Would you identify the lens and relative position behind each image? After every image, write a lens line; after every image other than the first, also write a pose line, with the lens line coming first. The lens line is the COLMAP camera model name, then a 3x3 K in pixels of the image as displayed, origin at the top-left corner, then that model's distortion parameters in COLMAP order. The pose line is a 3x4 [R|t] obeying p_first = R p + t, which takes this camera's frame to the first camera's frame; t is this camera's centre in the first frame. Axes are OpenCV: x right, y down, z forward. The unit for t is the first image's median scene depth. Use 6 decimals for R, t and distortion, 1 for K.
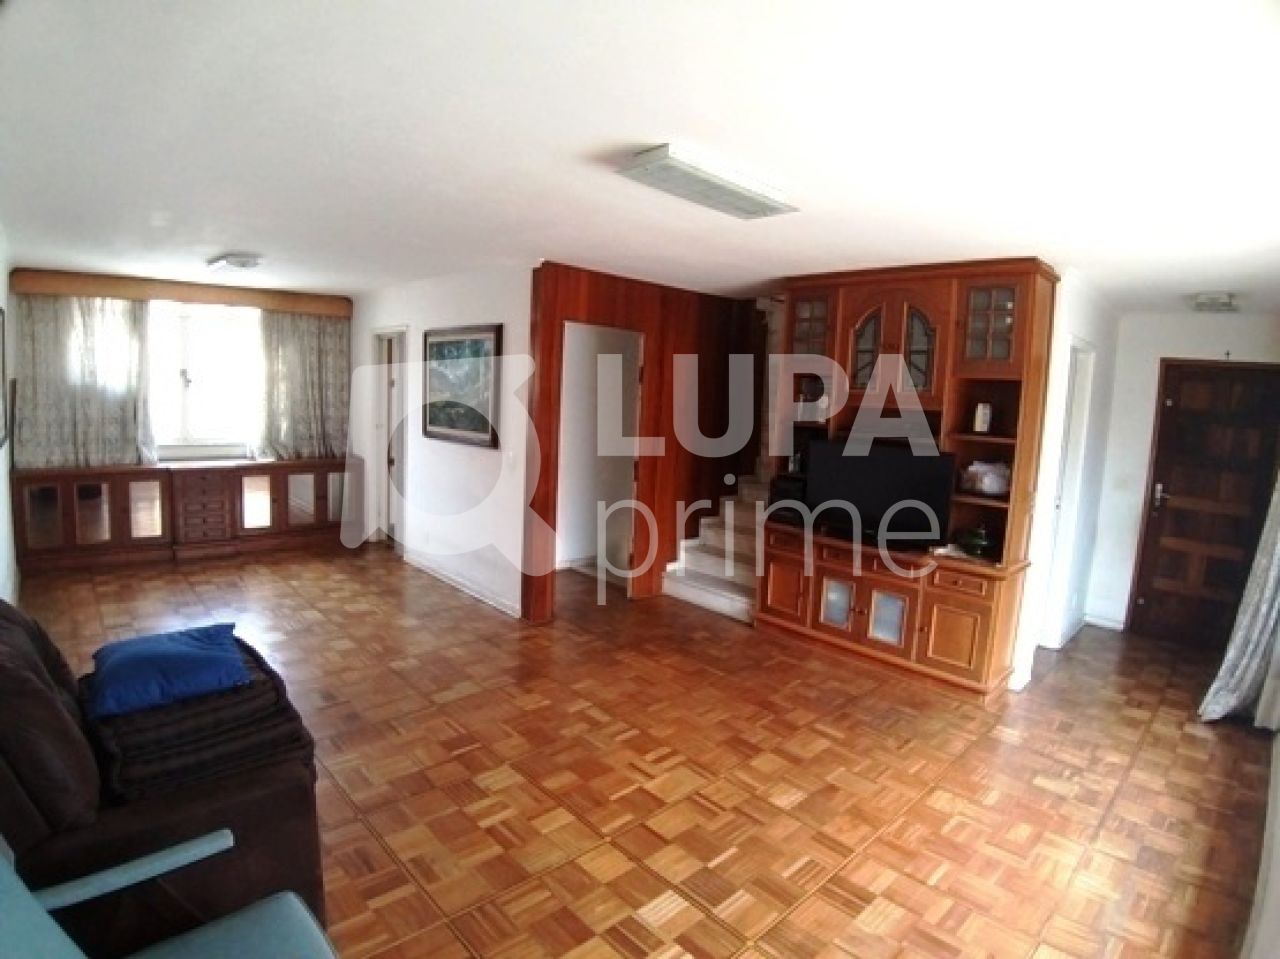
lens RADIAL K [[687.3, 0, 642.3], [0, 687.3, 477.7], [0, 0, 1]] dist [-0.002816, -0.000384]
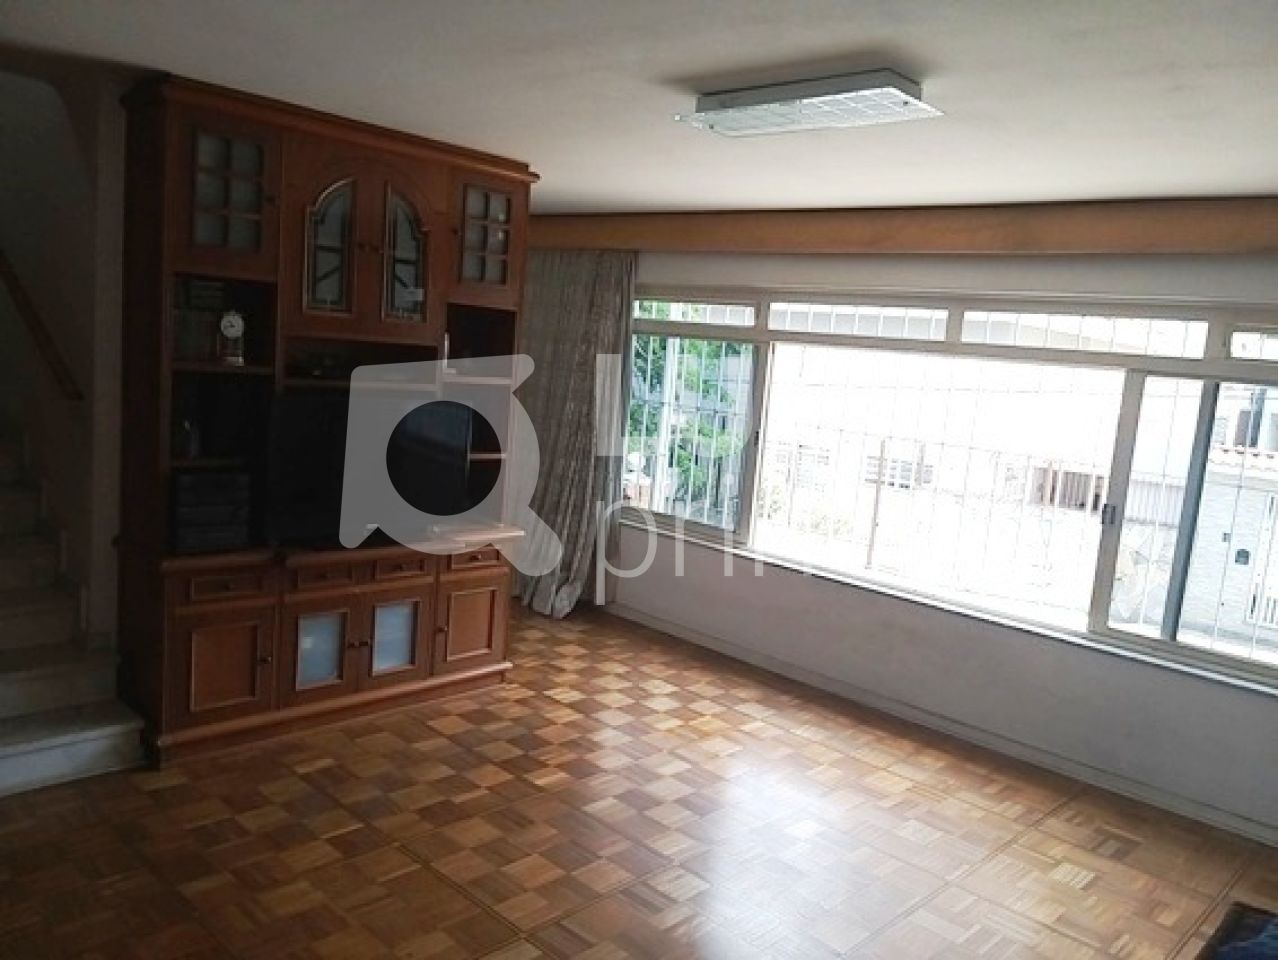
lens RADIAL K [[1010.6, 0, 640.2], [0, 1010.6, 483.6], [0, 0, 1]] dist [-0.008326, -0.000829]
pose [[-0.024145, -0.186080, 0.982238, -0.805447], [0.030017, 0.981946, 0.186762, -0.174351], [-0.999258, 0.033993, -0.018124, 0.940429]]
